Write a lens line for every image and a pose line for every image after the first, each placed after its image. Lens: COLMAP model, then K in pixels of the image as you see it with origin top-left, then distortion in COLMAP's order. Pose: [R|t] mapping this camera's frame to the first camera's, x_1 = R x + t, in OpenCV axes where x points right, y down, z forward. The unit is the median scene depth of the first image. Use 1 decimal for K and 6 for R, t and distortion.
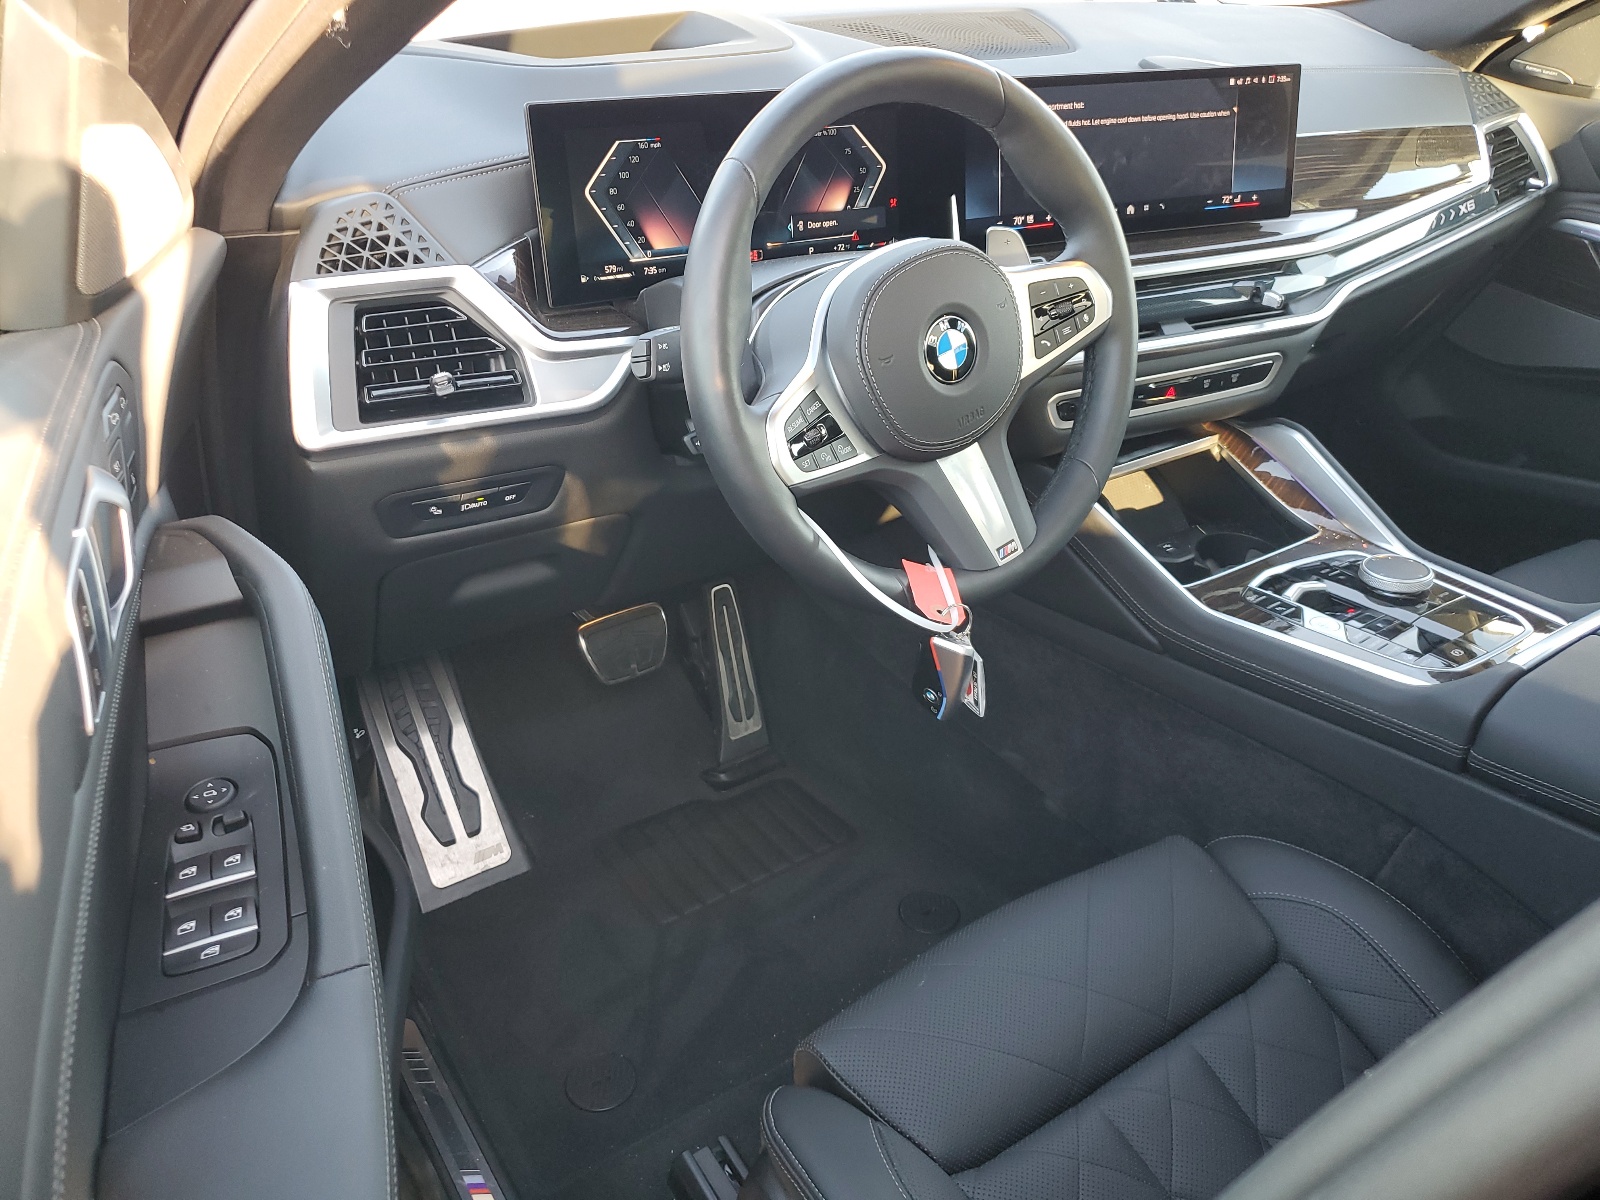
lens RADIAL K [[1303.9, 0, 802.0], [0, 1303.9, 599.5], [0, 0, 1]] dist [-0.008323, -0.003775]
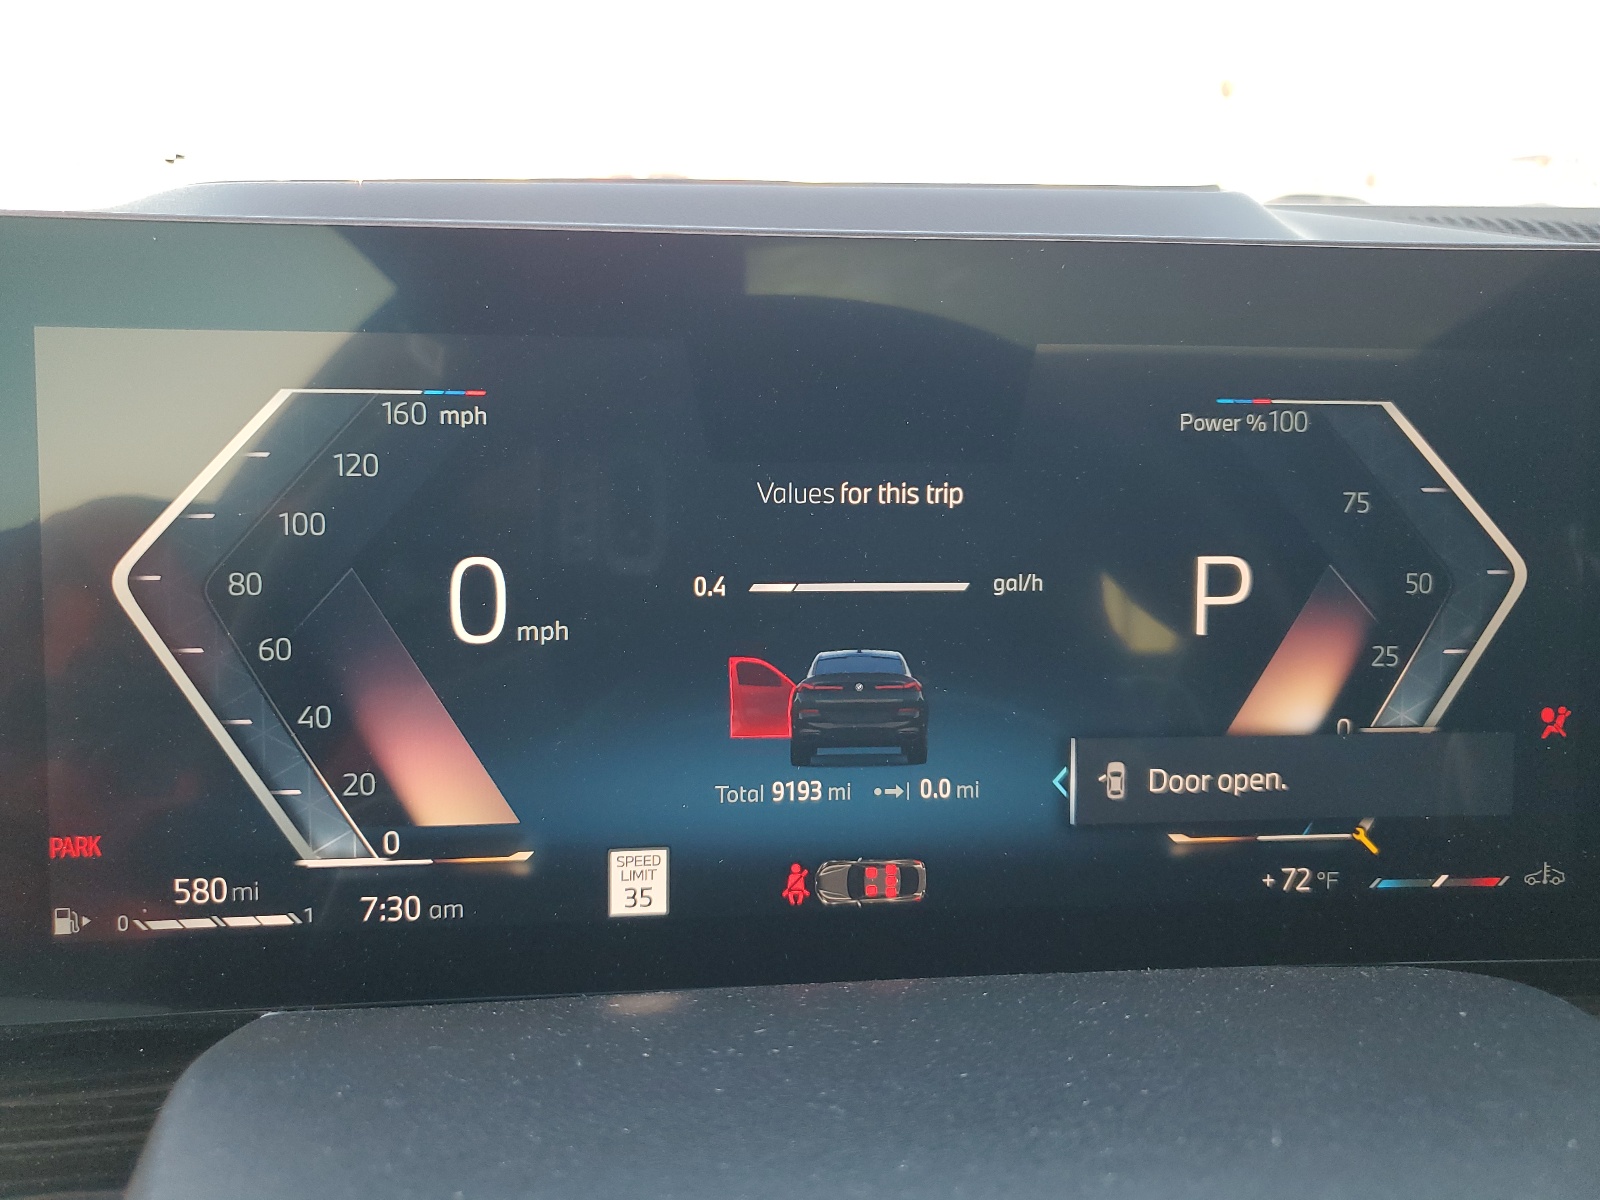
lens RADIAL K [[1303.9, 0, 800.2], [0, 1303.9, 603.9], [0, 0, 1]] dist [-0.008323, -0.003775]
pose [[0.901750, 0.083485, -0.424120, 0.049139], [-0.199261, 0.950988, -0.236467, -0.264771], [0.383592, 0.297744, 0.874189, 0.803985]]
